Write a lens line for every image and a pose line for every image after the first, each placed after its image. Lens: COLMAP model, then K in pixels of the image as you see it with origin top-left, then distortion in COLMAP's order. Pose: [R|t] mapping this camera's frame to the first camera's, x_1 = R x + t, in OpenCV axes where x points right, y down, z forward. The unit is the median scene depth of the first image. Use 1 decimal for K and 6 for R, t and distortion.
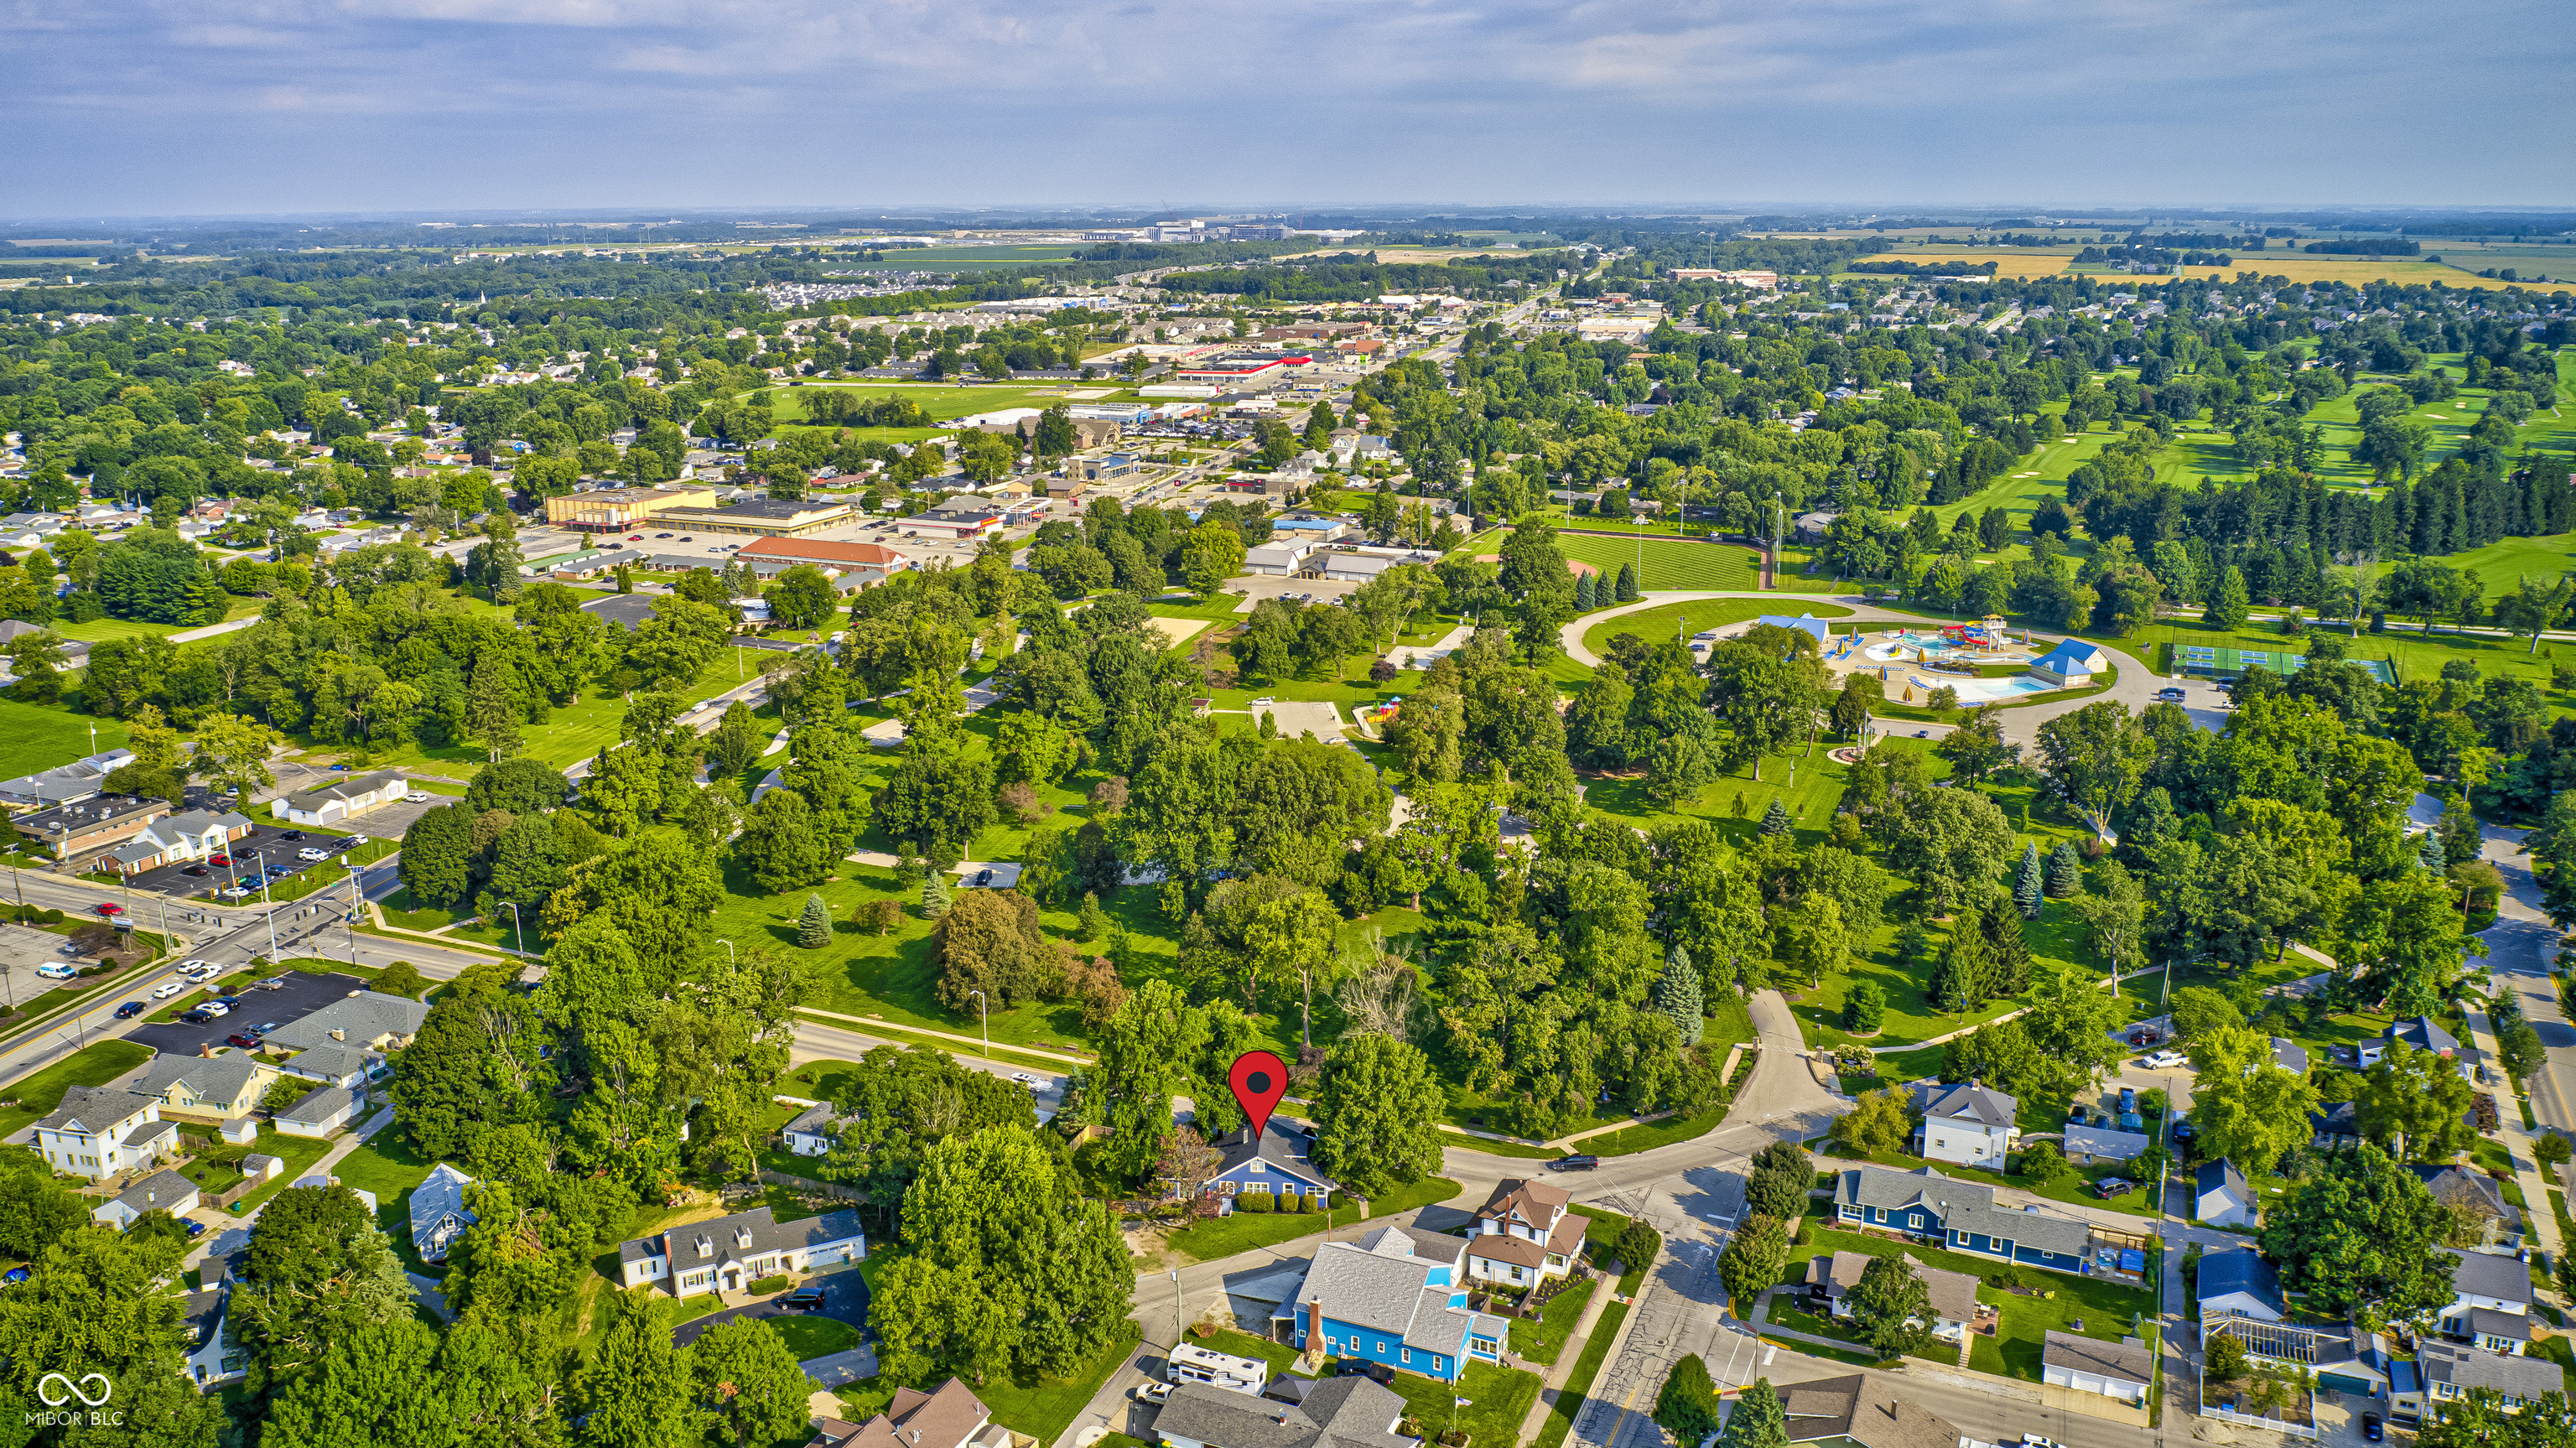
lens RADIAL K [[1987.1, 0, 1299.6], [0, 1987.1, 720.5], [0, 0, 1]] dist [-0.036537, -0.003000]
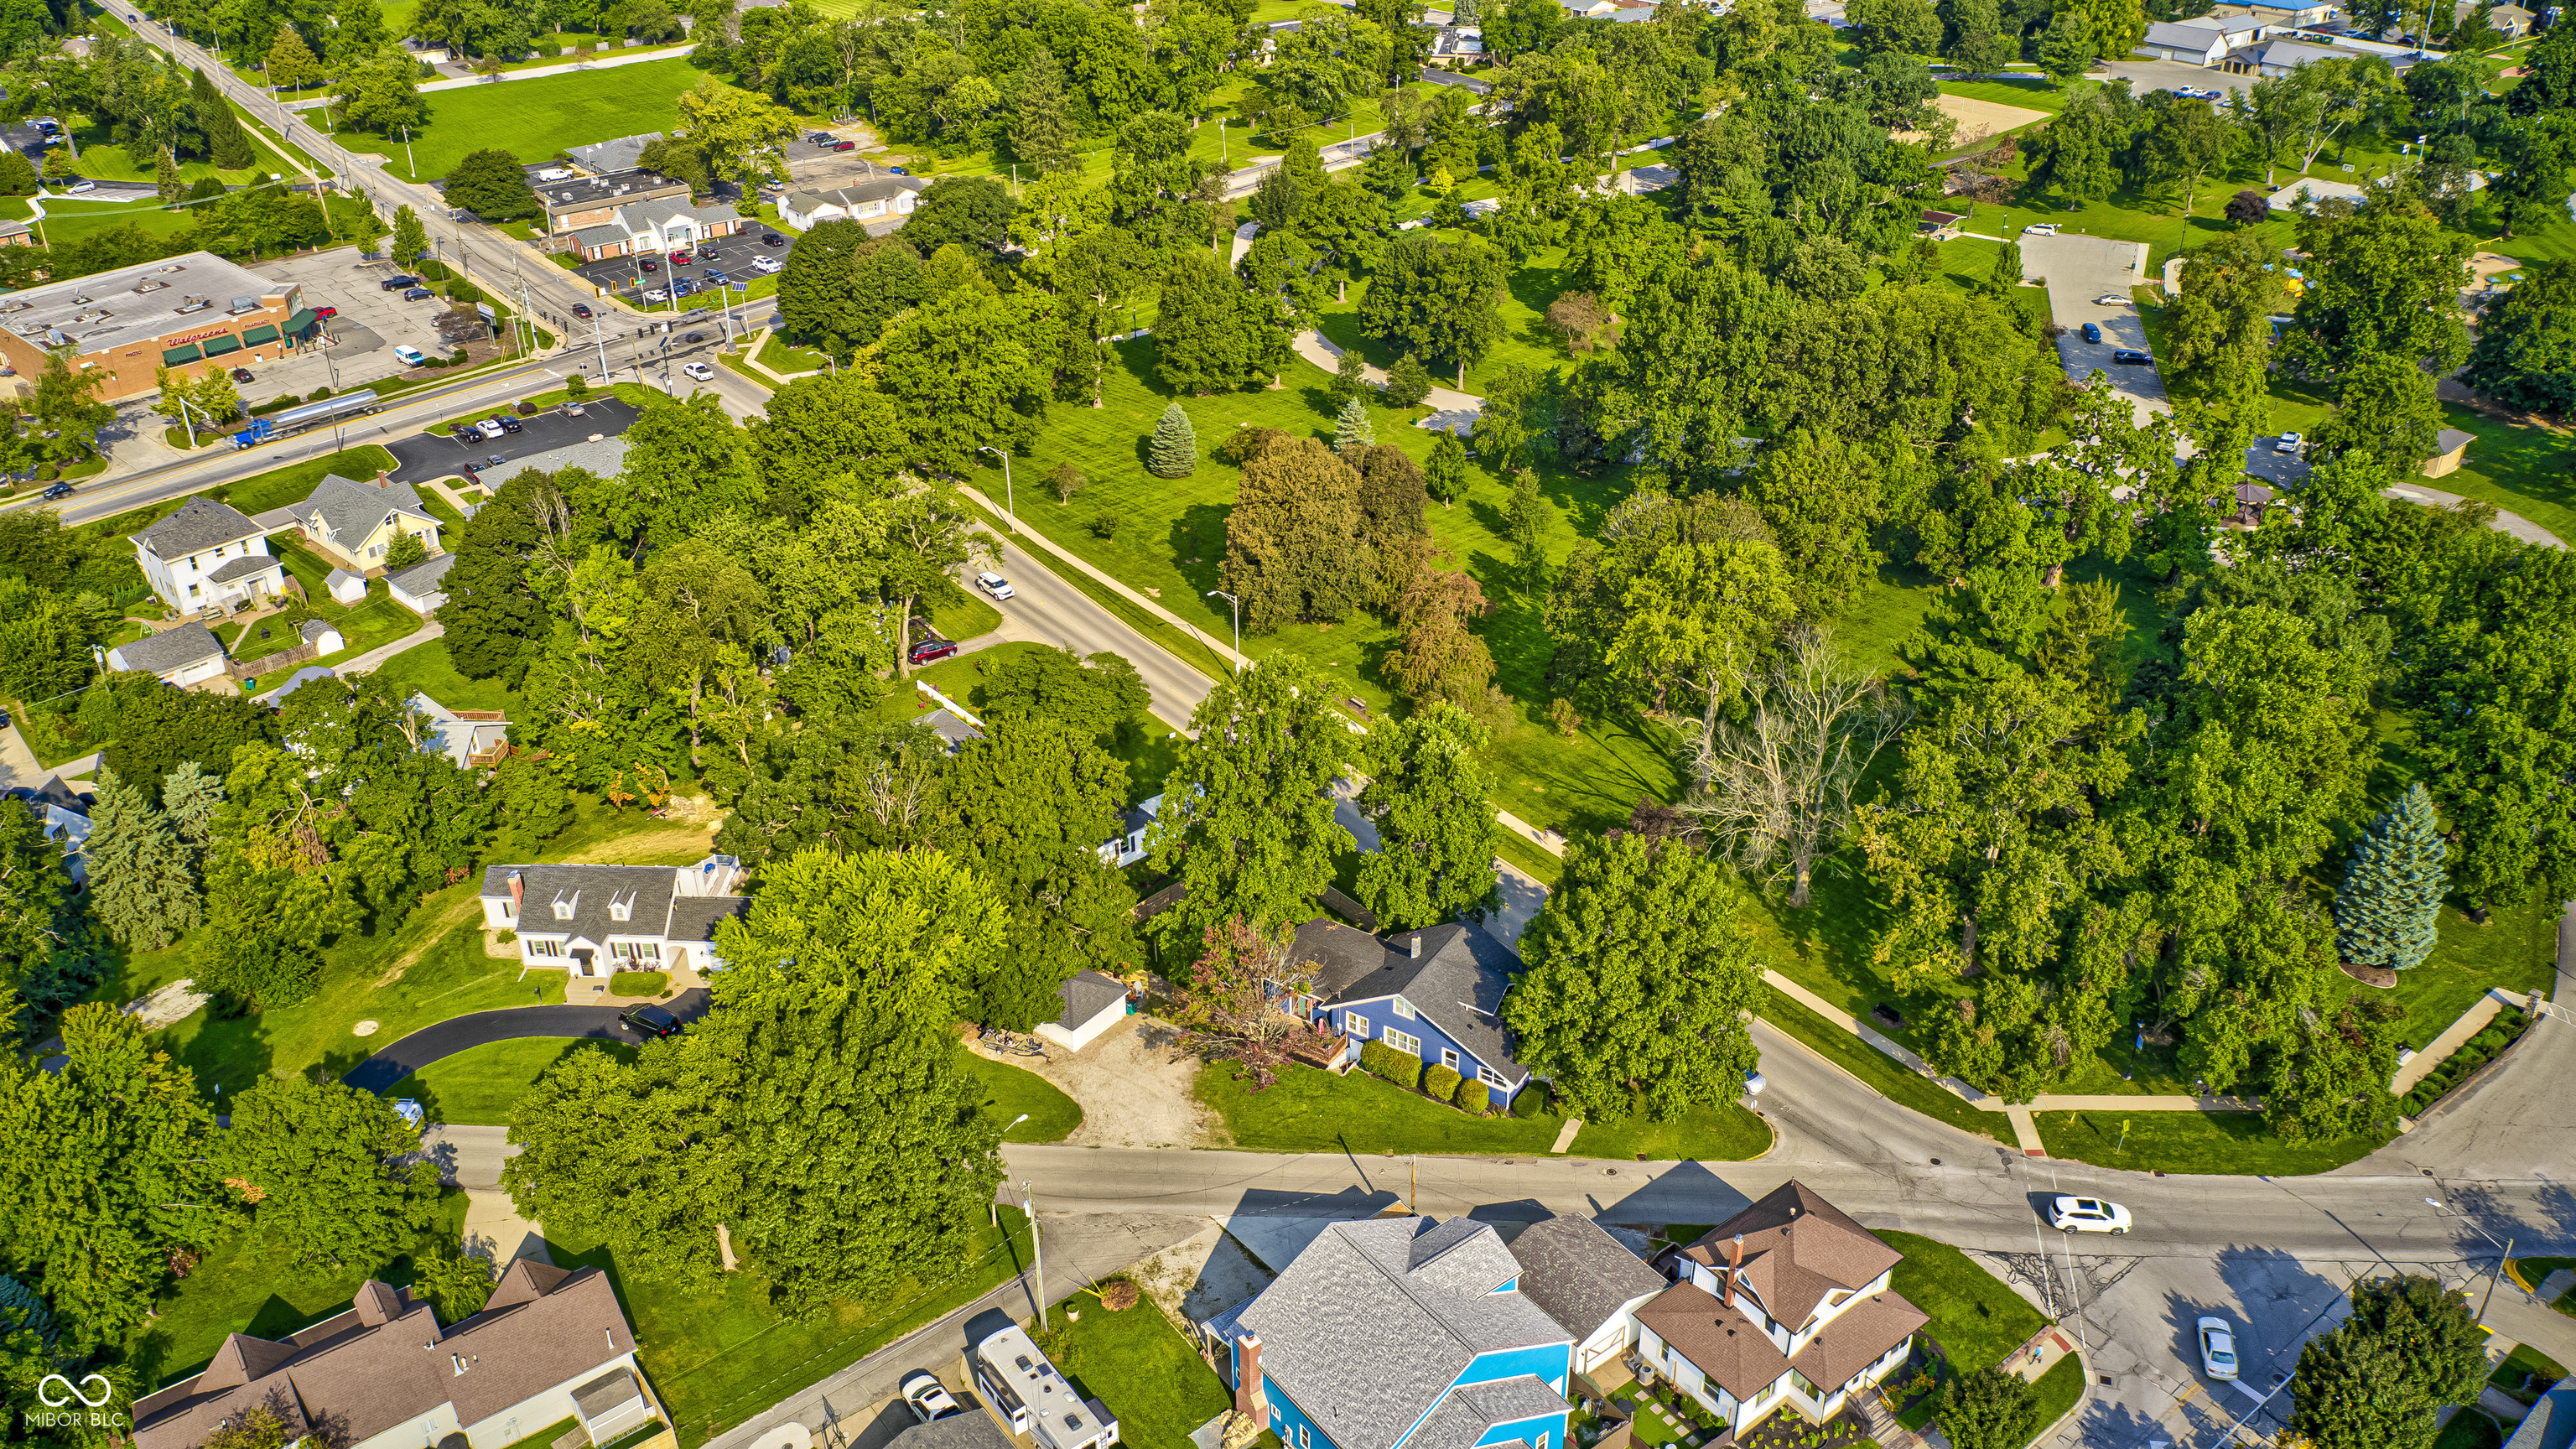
lens RADIAL K [[1987.2, 0, 1299.6], [0, 1987.2, 721.0], [0, 0, 1]] dist [-0.036537, -0.003000]
pose [[0.872711, 0.230995, -0.430136, 0.149947], [-0.117447, 0.954452, 0.274277, -0.006838], [0.473901, -0.188846, 0.860090, 0.422668]]
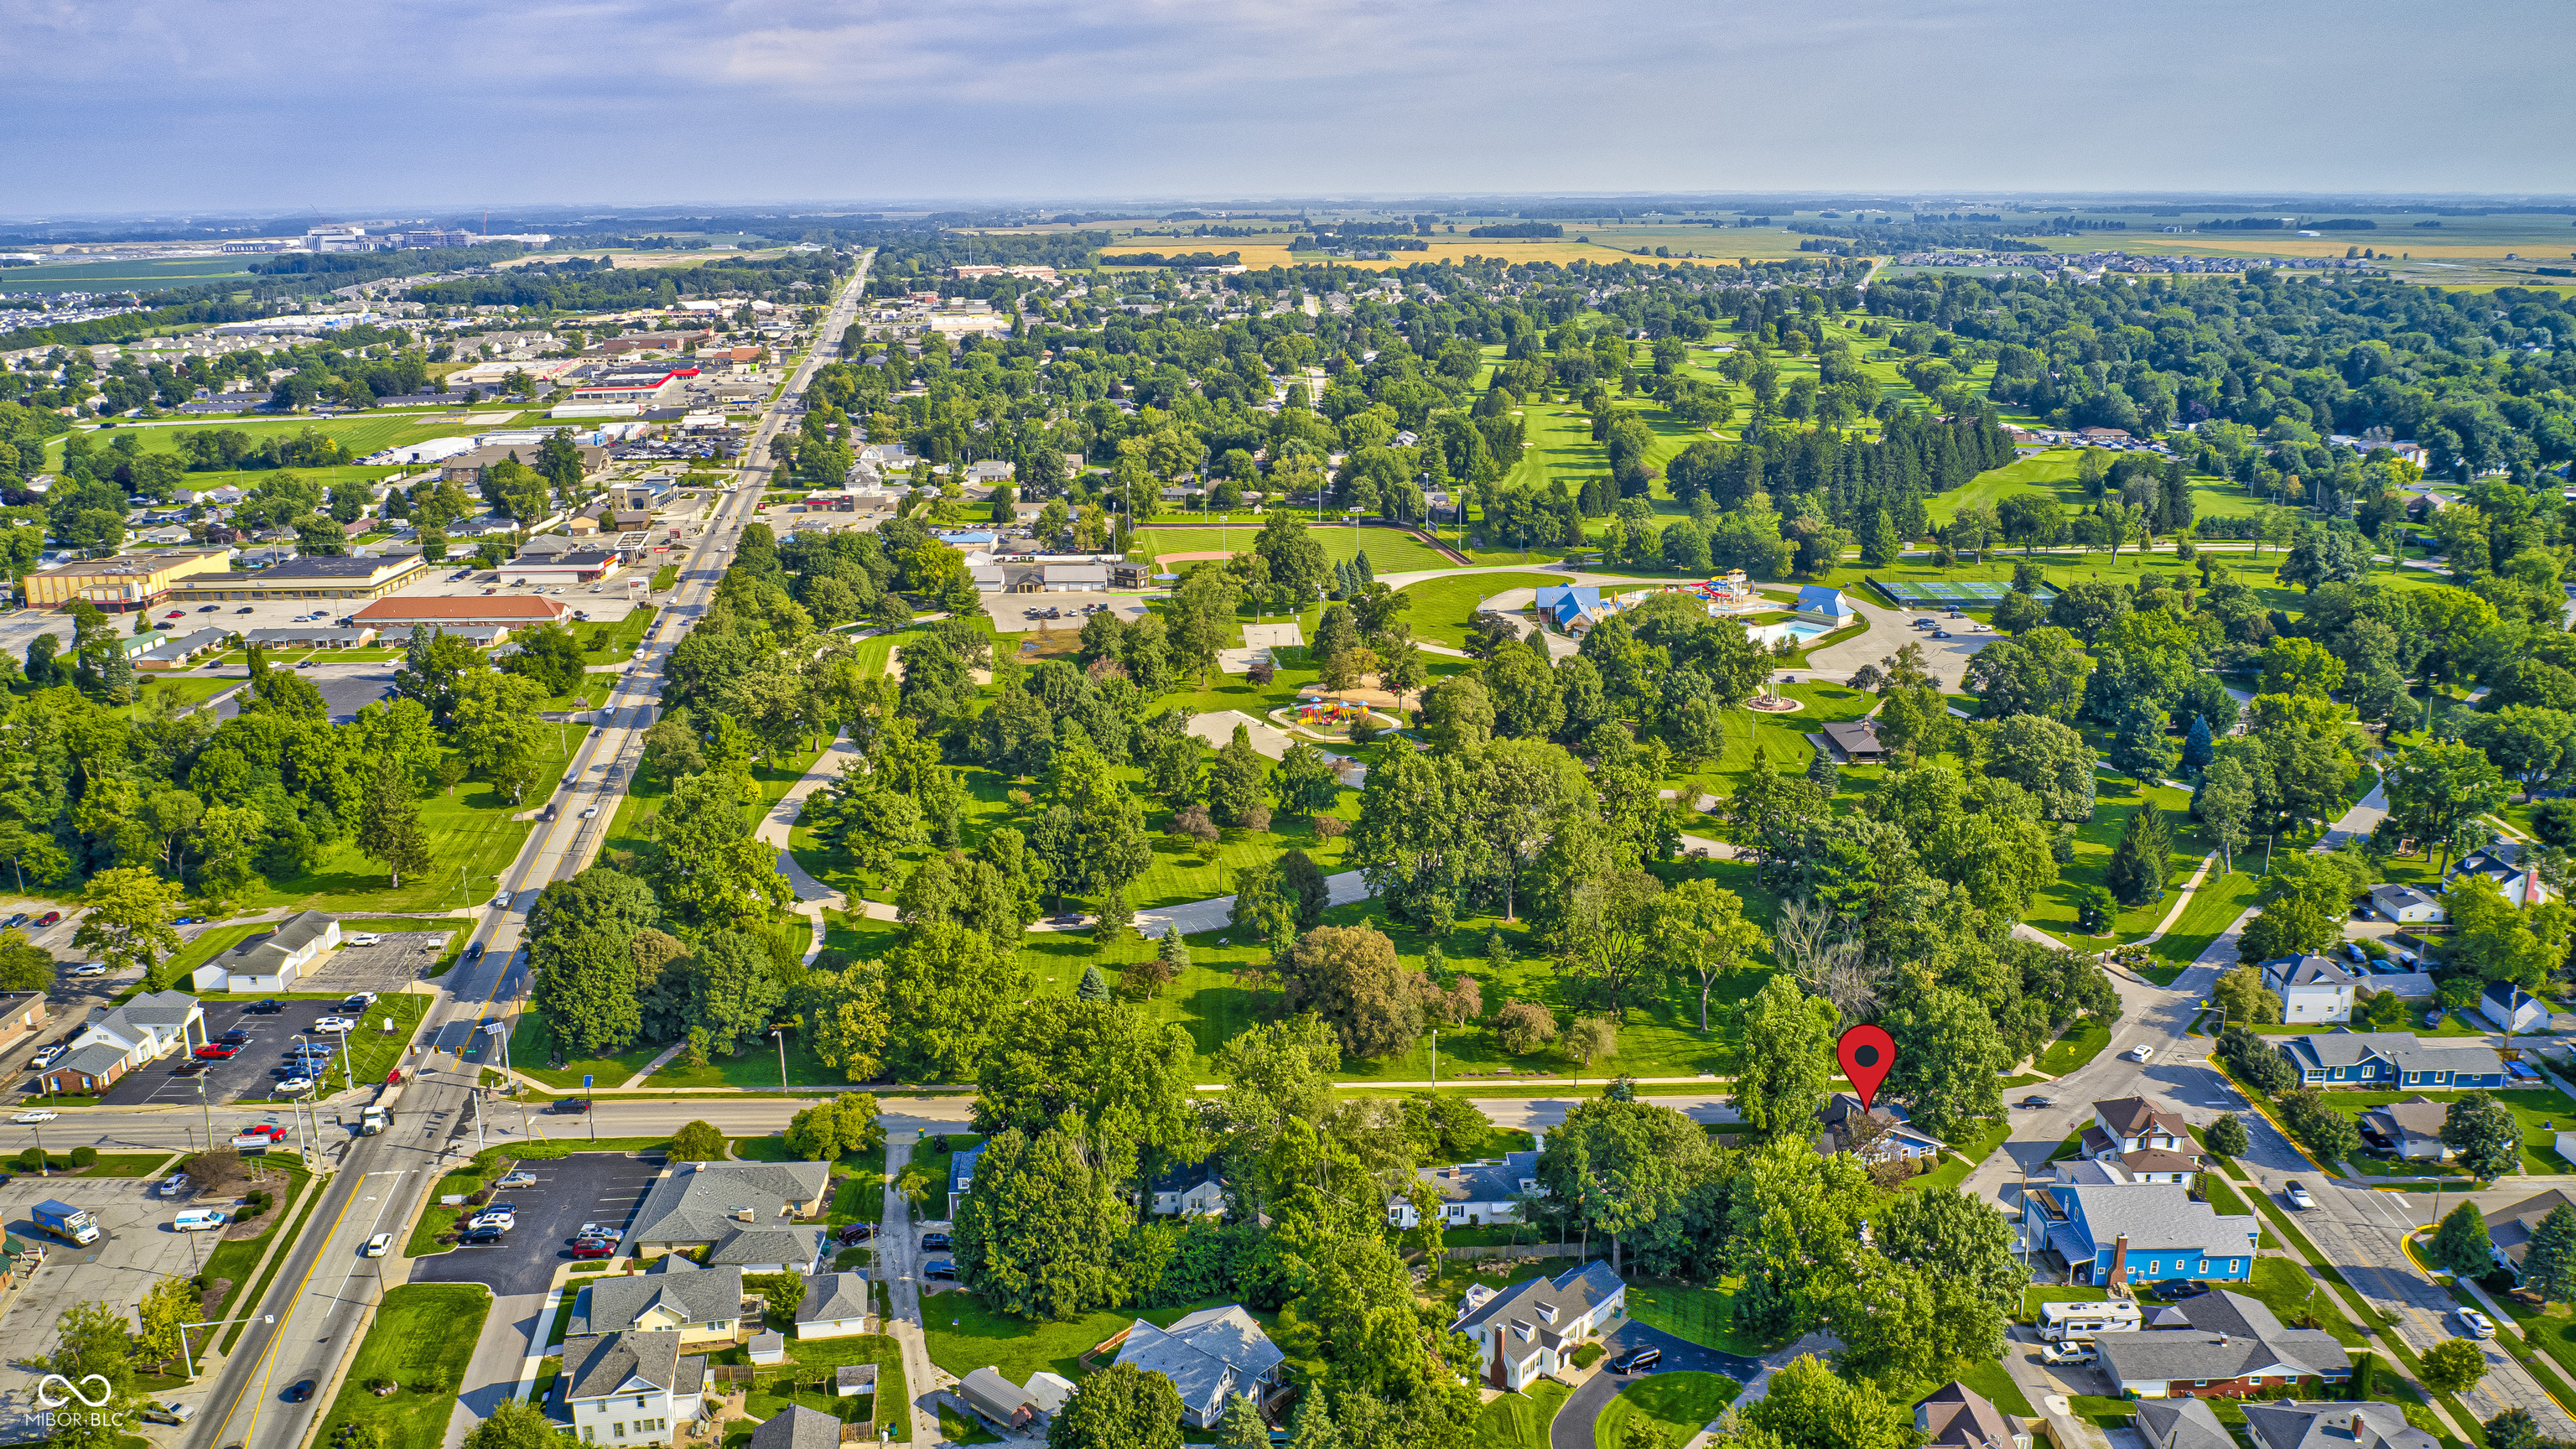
lens RADIAL K [[1987.2, 0, 1299.6], [0, 1987.2, 721.0], [0, 0, 1]] dist [-0.036537, -0.003000]
pose [[0.914275, -0.108904, 0.390182, -0.561024], [0.108265, 0.993839, 0.023706, -0.039198], [-0.390359, 0.020569, 0.920433, 0.140221]]
